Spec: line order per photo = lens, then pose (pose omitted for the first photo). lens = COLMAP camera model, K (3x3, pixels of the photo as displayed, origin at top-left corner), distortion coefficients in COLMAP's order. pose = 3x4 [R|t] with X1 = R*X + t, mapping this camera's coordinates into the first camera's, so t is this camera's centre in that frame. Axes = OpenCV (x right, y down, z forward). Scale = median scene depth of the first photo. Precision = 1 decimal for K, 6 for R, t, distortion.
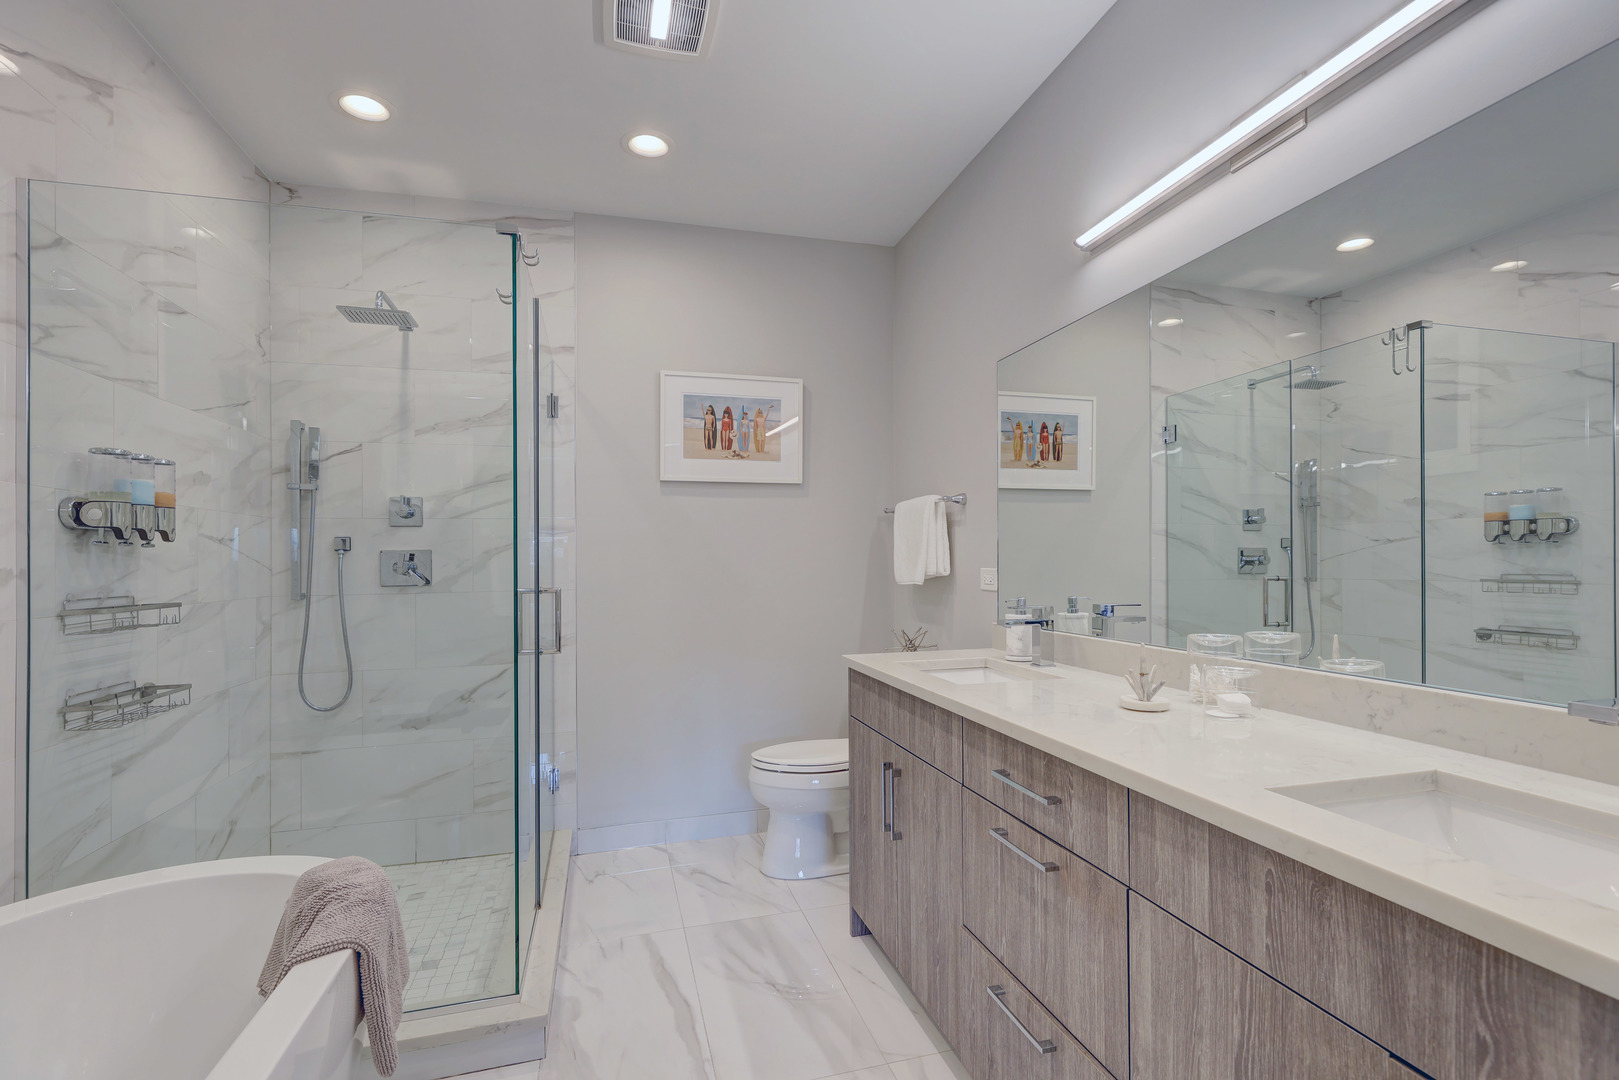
lens RADIAL K [[731.7, 0, 803.2], [0, 731.7, 551.6], [0, 0, 1]] dist [0.004345, -0.000930]
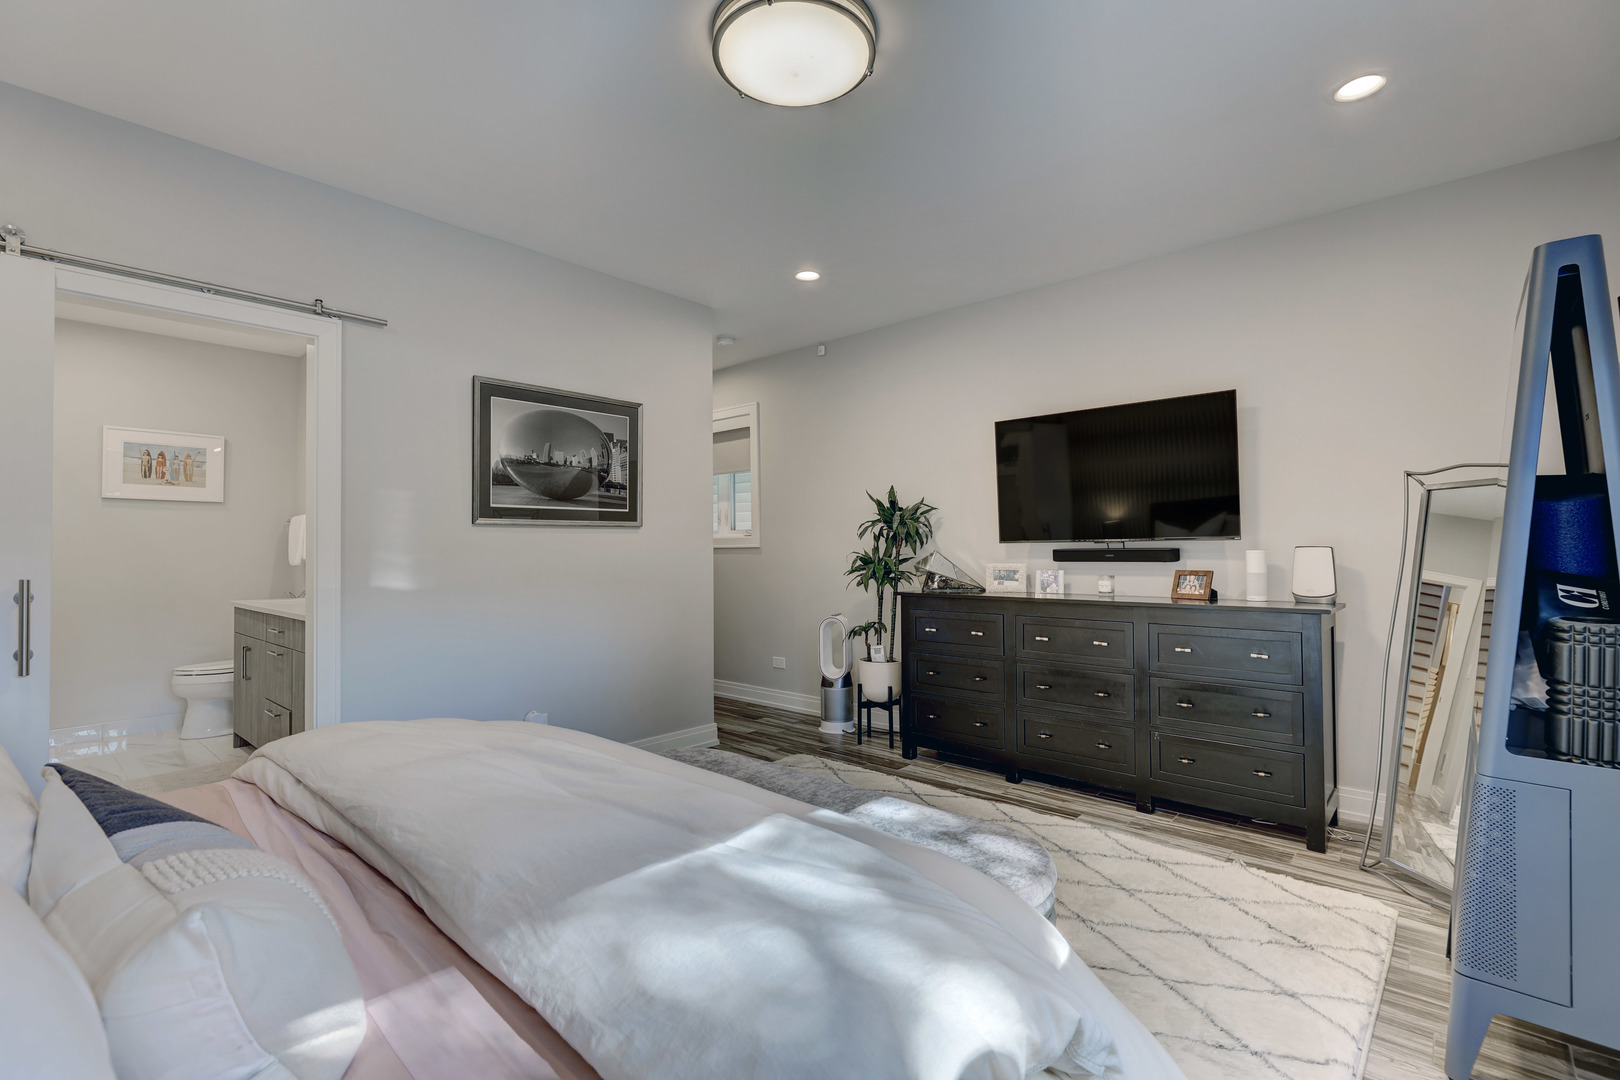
lens RADIAL K [[732.2, 0, 806.0], [0, 732.2, 536.7], [0, 0, 1]] dist [0.004345, -0.000930]
pose [[0.845861, 0.008200, 0.533340, 0.266480], [-0.002423, 0.999931, -0.011531, -0.002514], [-0.533398, 0.008461, 0.845822, -1.244258]]
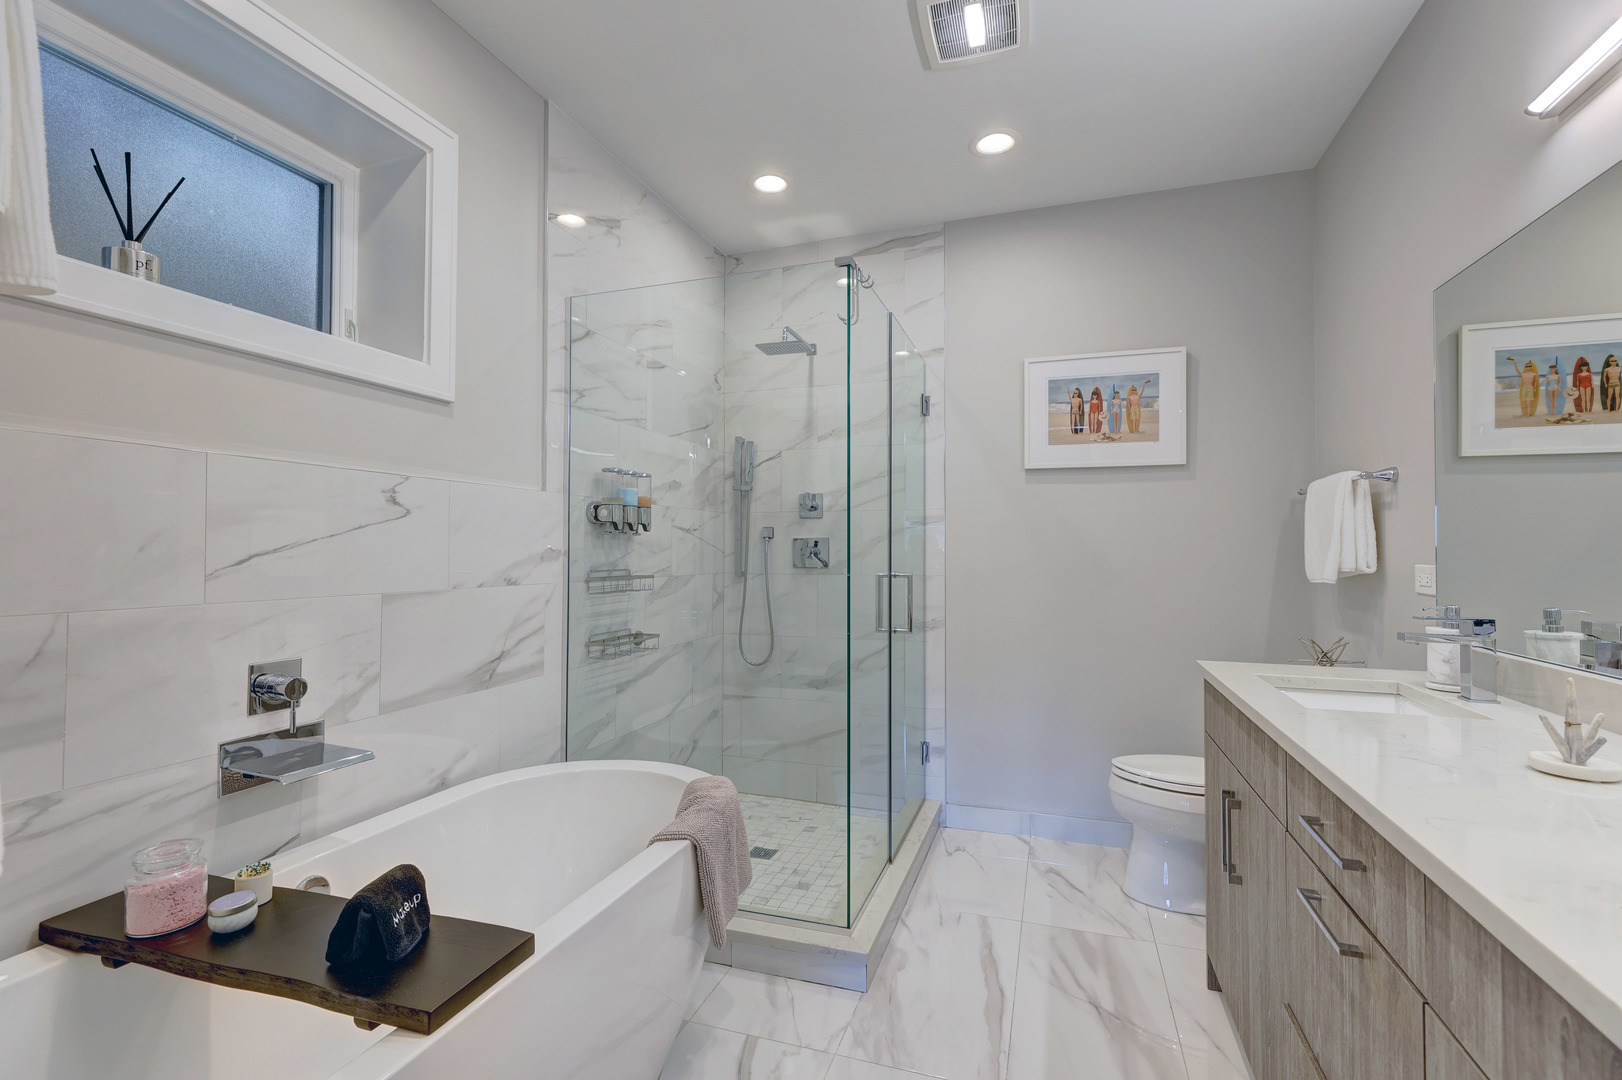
lens RADIAL K [[733.1, 0, 806.3], [0, 733.1, 530.3], [0, 0, 1]] dist [0.004345, -0.000930]
pose [[0.822532, -0.002005, -0.568715, 0.151107], [-0.005004, 0.999930, -0.010761, -0.001790], [0.568697, 0.011697, 0.822464, 0.012987]]
